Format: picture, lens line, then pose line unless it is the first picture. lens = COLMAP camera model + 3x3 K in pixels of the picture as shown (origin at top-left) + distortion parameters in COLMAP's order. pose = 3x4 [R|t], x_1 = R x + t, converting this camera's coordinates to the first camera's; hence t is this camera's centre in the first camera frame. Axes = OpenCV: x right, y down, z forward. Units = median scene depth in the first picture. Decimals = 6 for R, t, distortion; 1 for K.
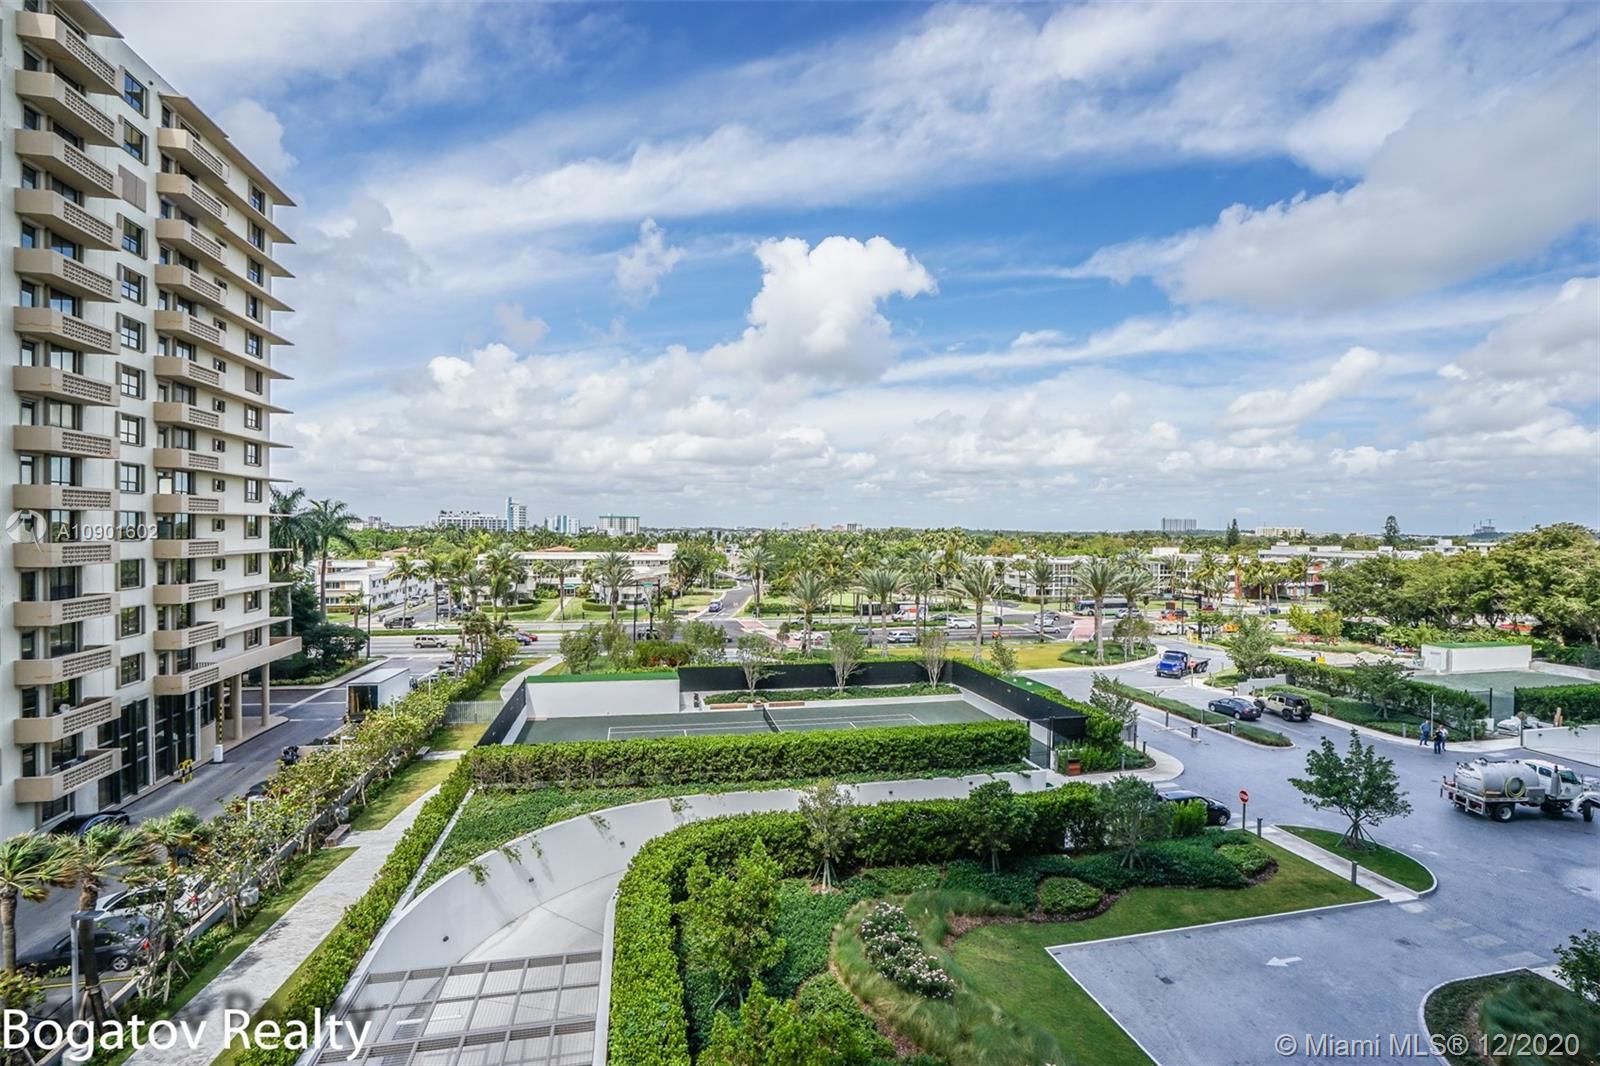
lens RADIAL K [[726.5, 0, 801.4], [0, 726.5, 537.2], [0, 0, 1]] dist [-0.051576, 0.017409]
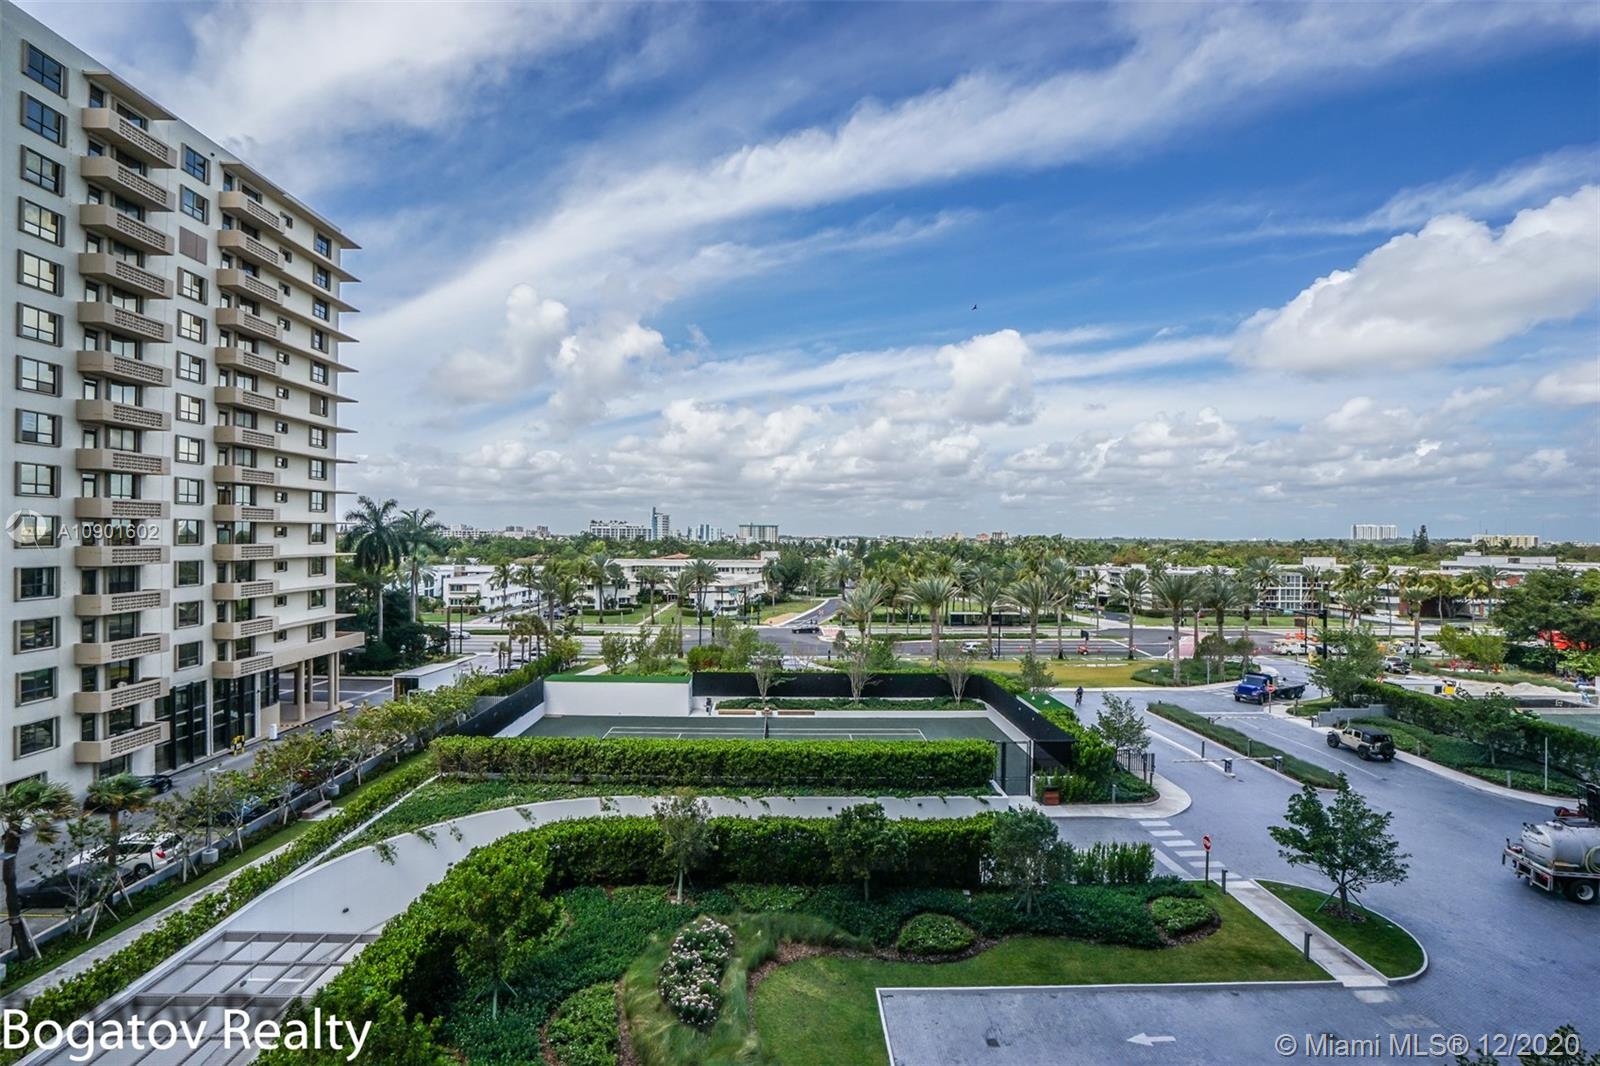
lens RADIAL K [[726.5, 0, 801.4], [0, 726.5, 537.2], [0, 0, 1]] dist [-0.051576, 0.017409]
pose [[0.980613, -0.000690, -0.195953, 0.264085], [-0.001684, 0.999927, -0.011947, 0.004393], [0.195947, 0.012046, 0.980541, 0.045509]]
